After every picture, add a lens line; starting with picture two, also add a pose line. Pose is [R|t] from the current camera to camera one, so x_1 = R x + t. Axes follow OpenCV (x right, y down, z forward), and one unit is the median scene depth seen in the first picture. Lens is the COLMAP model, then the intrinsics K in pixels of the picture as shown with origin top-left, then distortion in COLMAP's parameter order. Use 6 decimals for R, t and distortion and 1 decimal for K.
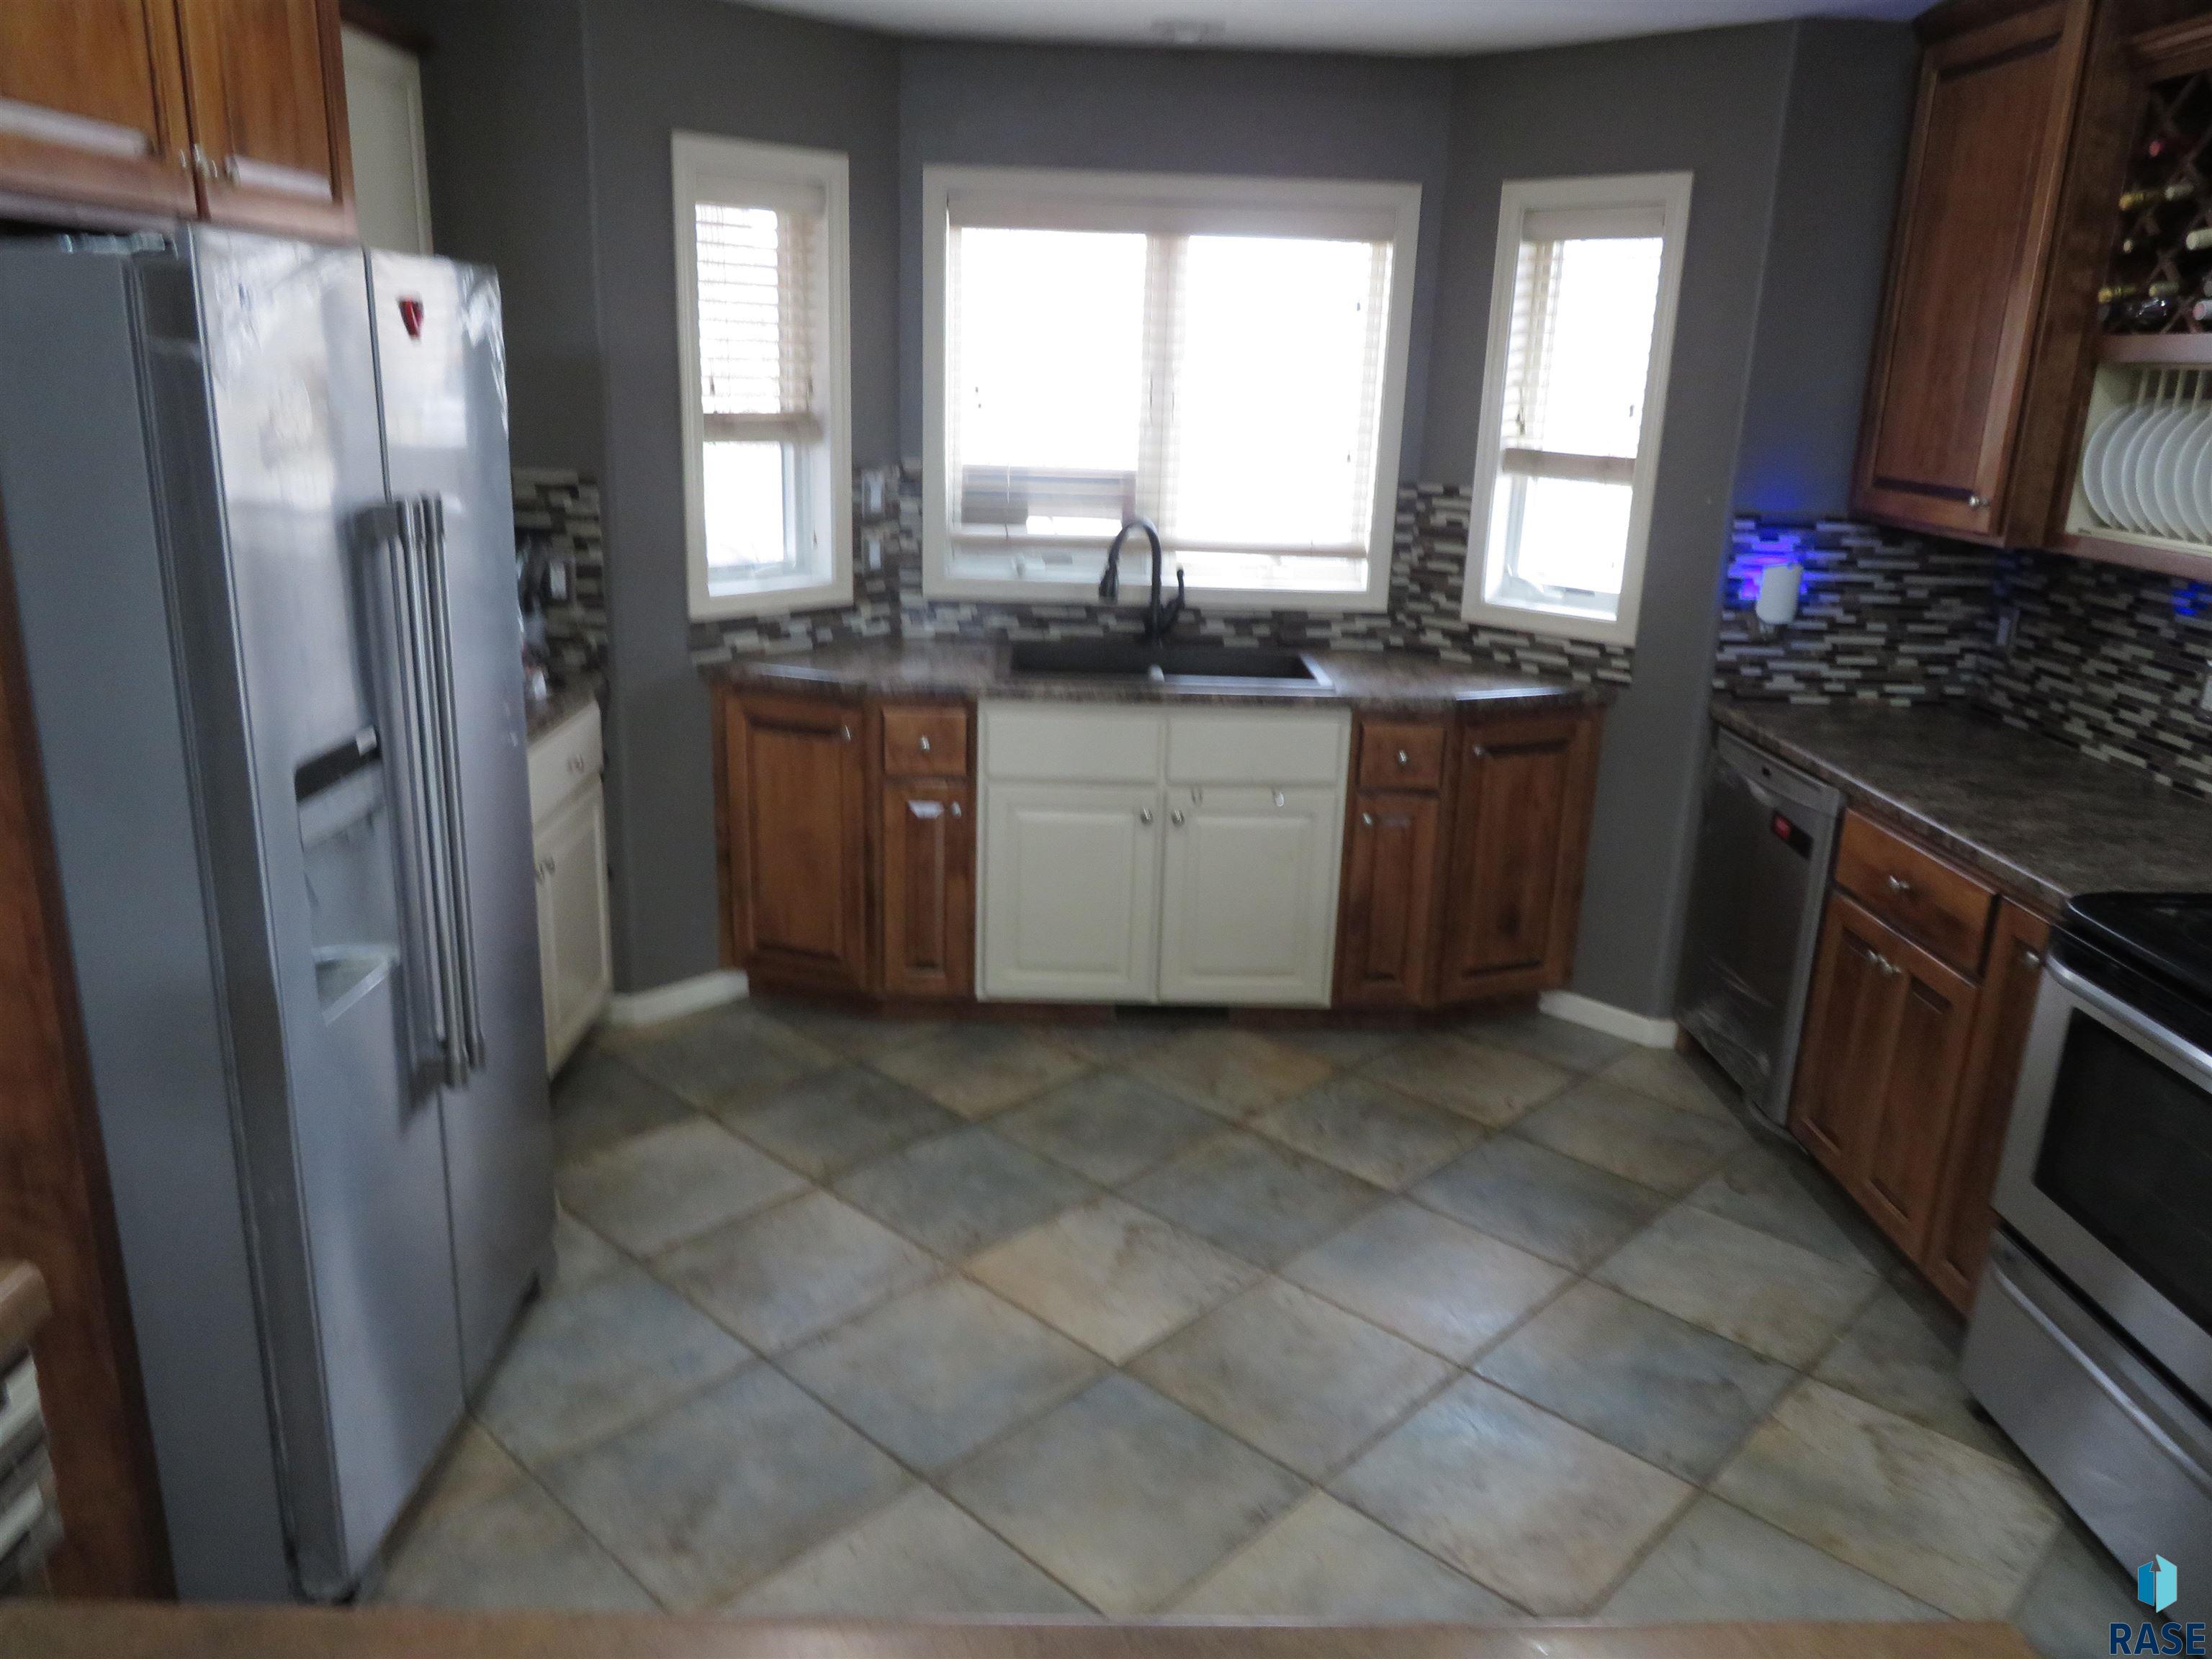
lens RADIAL K [[1577.6, 0, 1105.1], [0, 1577.6, 832.9], [0, 0, 1]] dist [-0.009391, 0.003394]
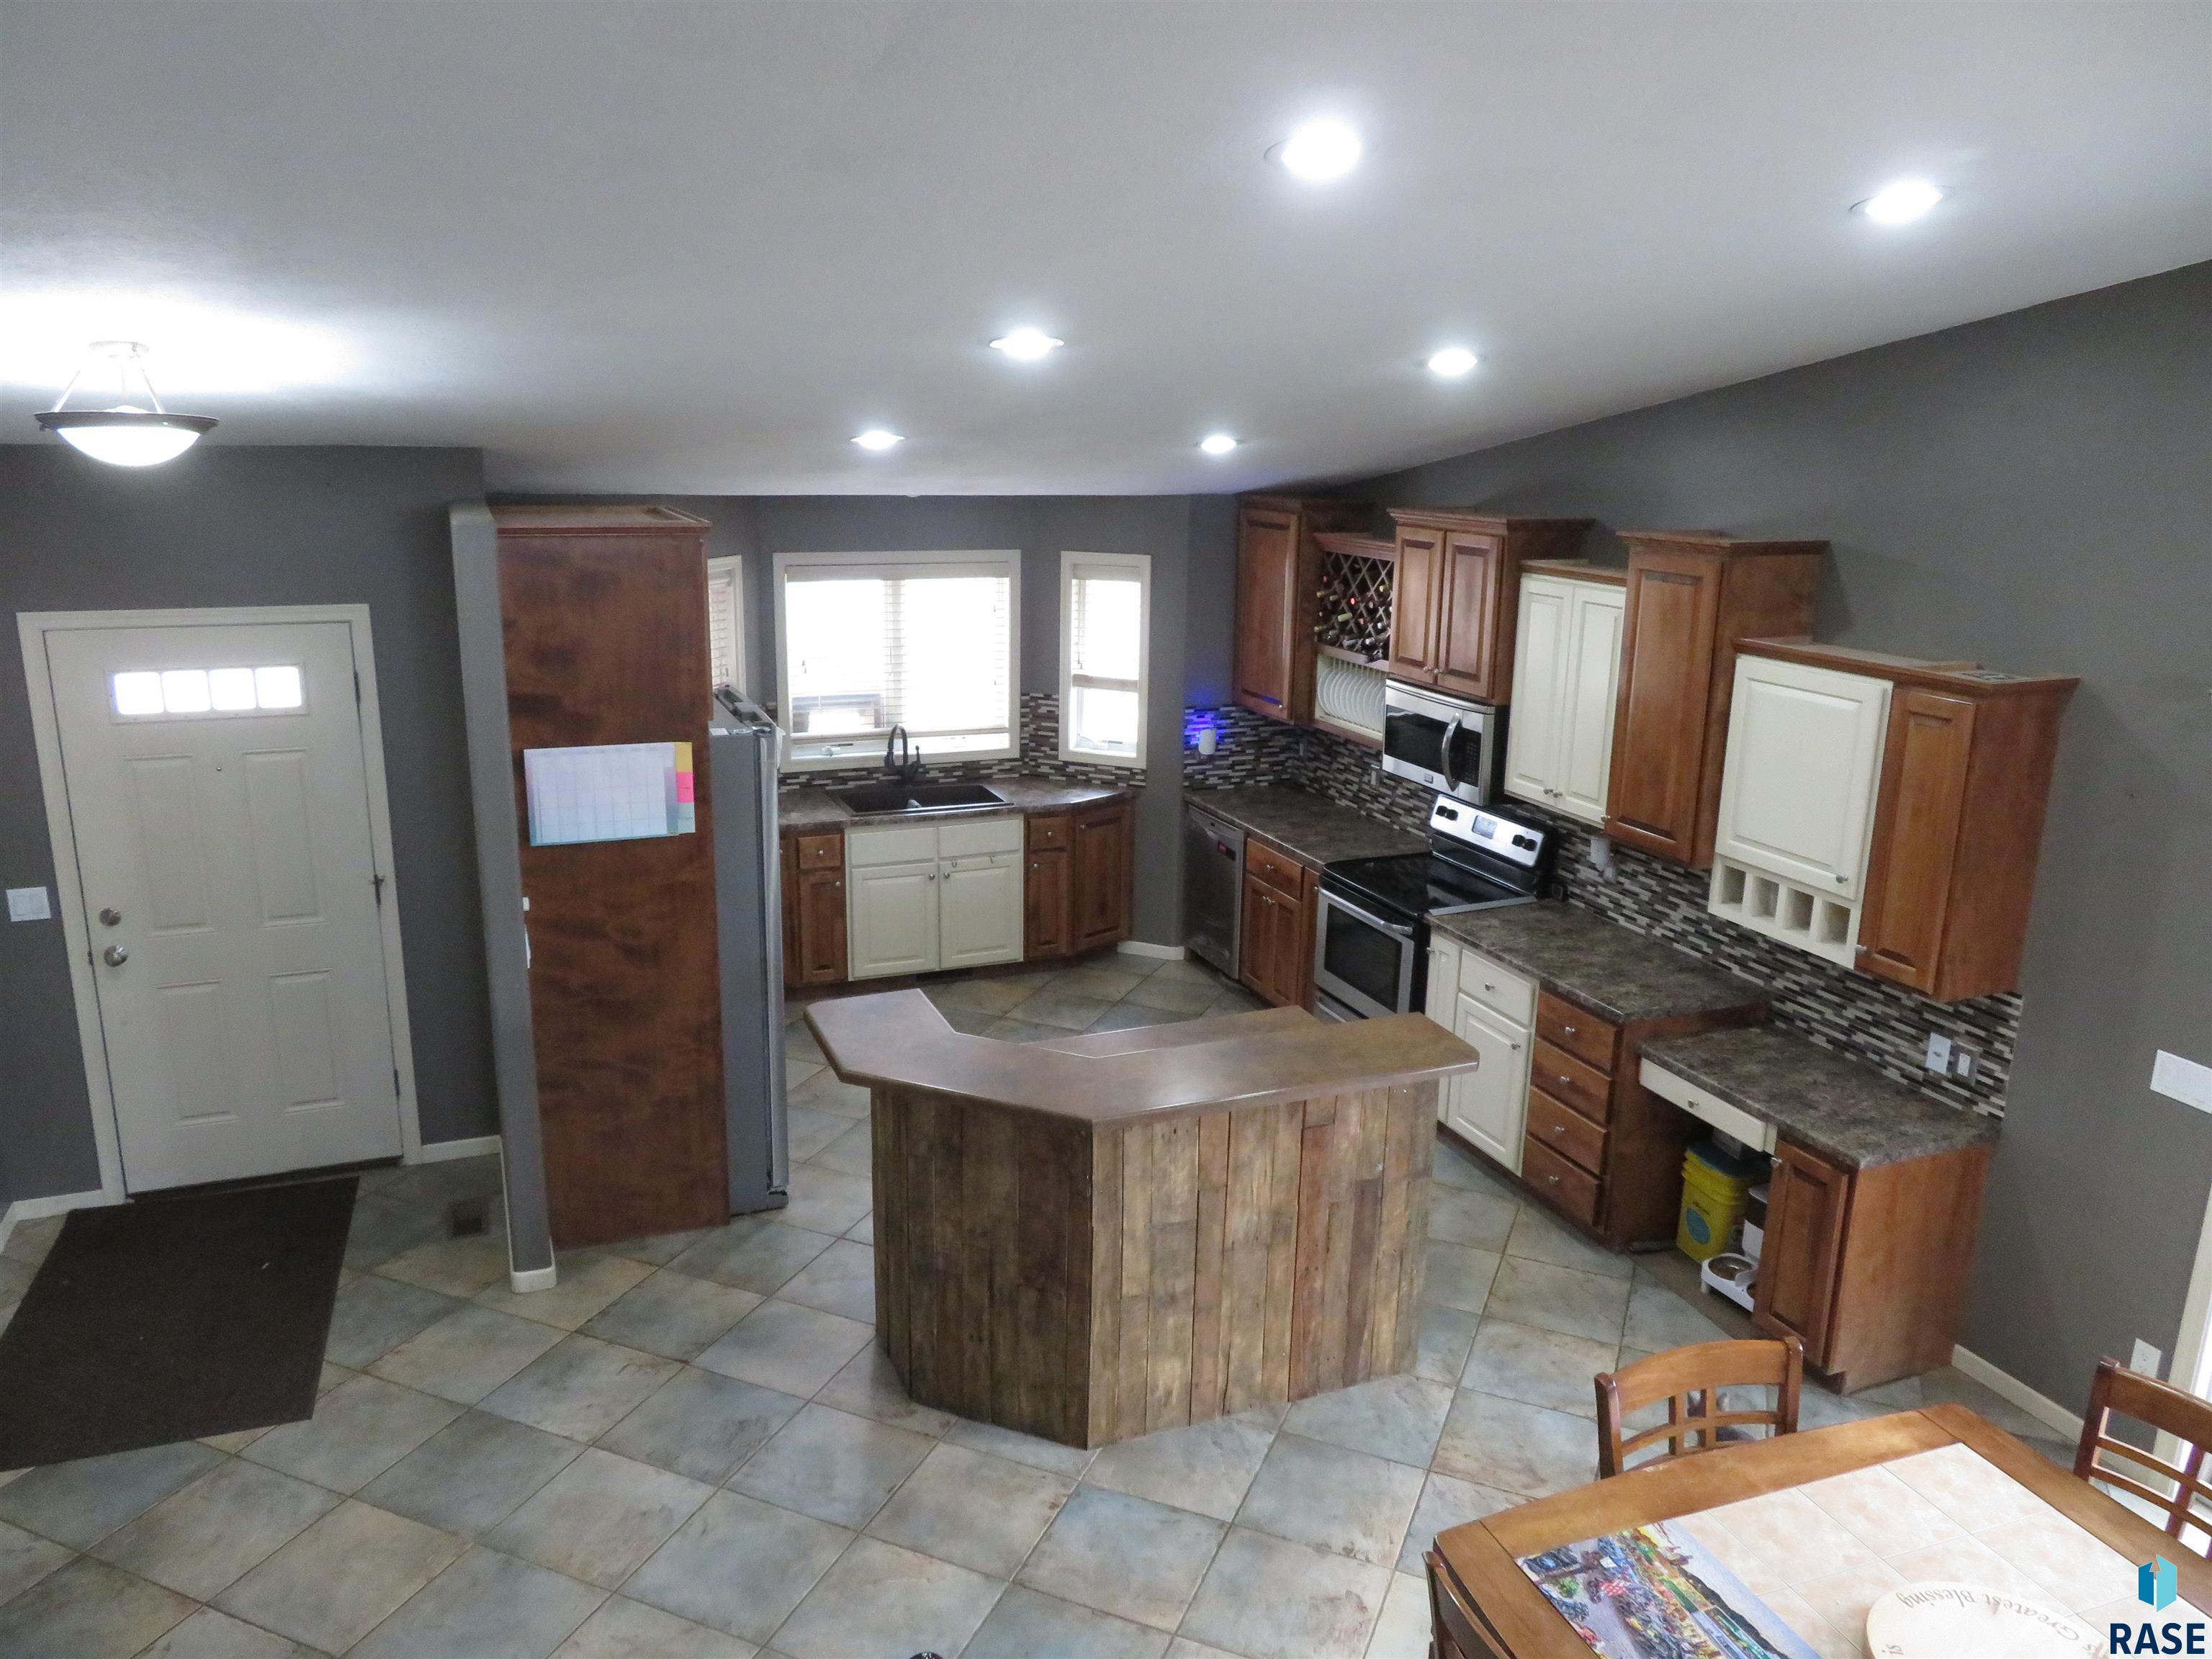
lens RADIAL K [[1577.6, 0, 1110.6], [0, 1577.6, 831.2], [0, 0, 1]] dist [-0.009391, 0.003394]
pose [[0.931957, -0.104420, 0.347206, -0.452736], [0.114702, 0.993358, -0.009133, -0.023258], [-0.343946, 0.048337, 0.937744, -0.962380]]
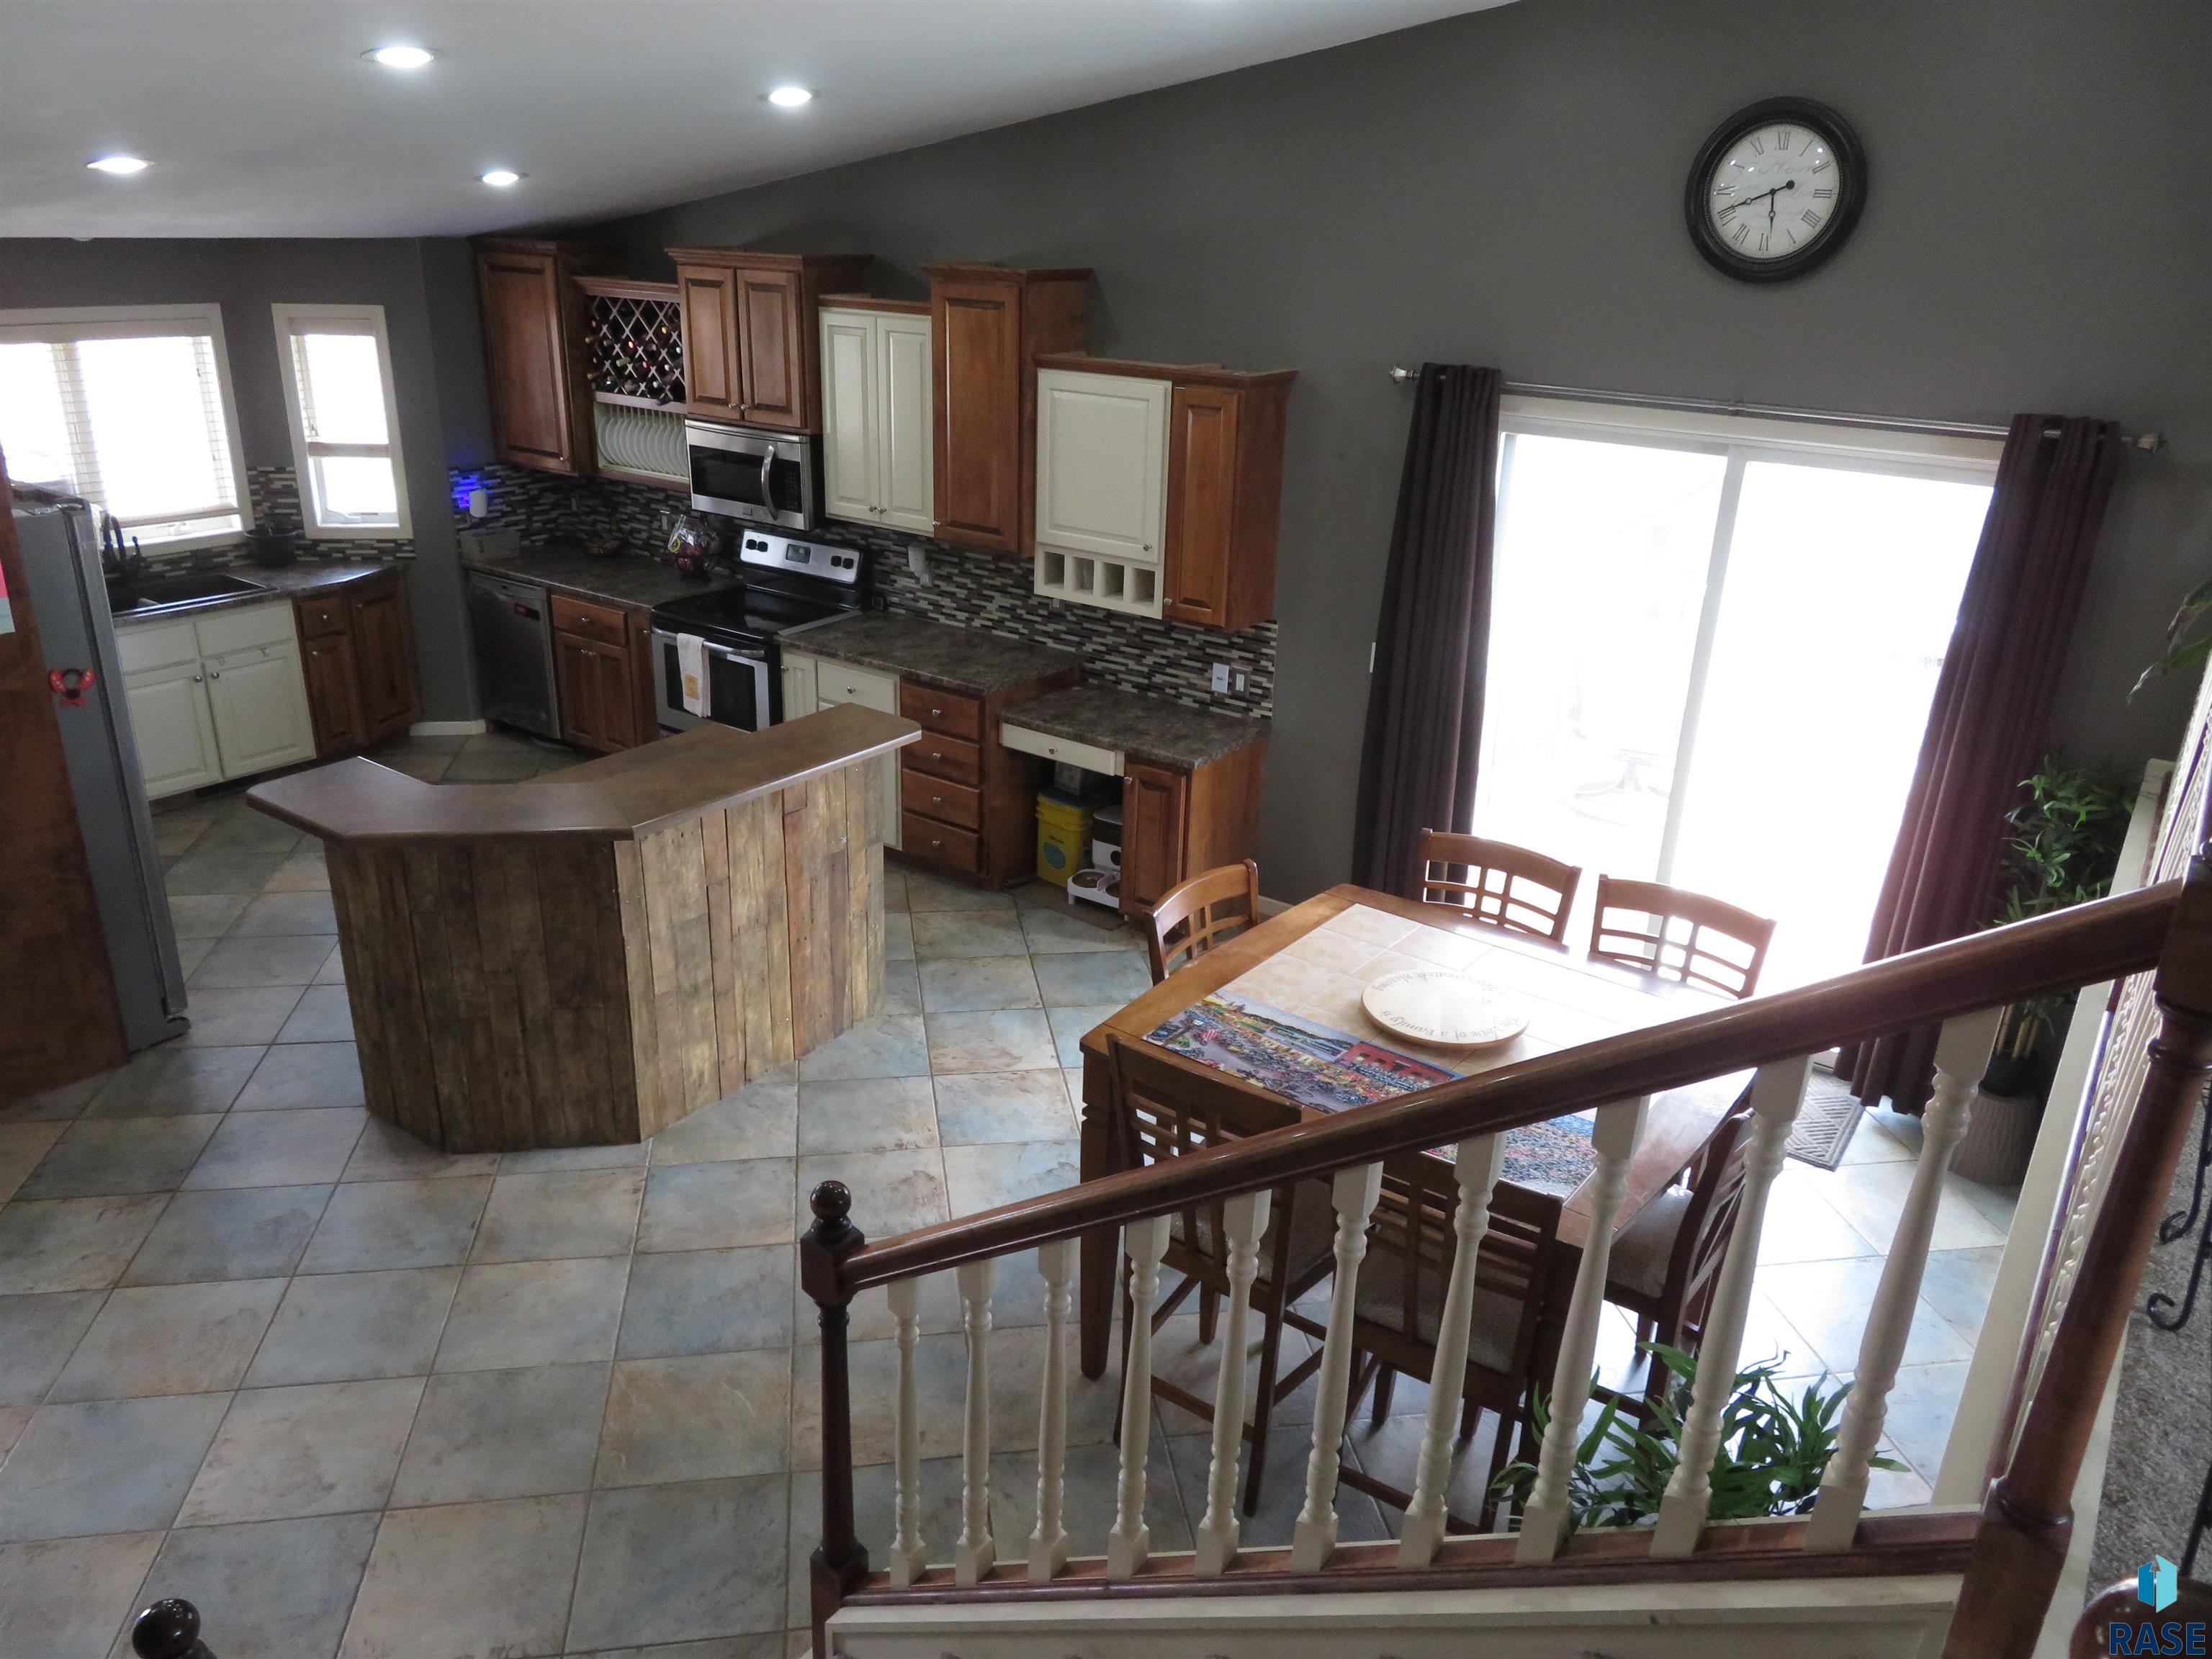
lens RADIAL K [[1577.6, 0, 1103.0], [0, 1577.6, 822.4], [0, 0, 1]] dist [-0.009391, 0.003394]
pose [[0.597401, -0.303201, 0.742415, -0.742013], [0.216596, 0.952370, 0.214657, -0.016079], [-0.772138, 0.032568, 0.634619, -0.936427]]
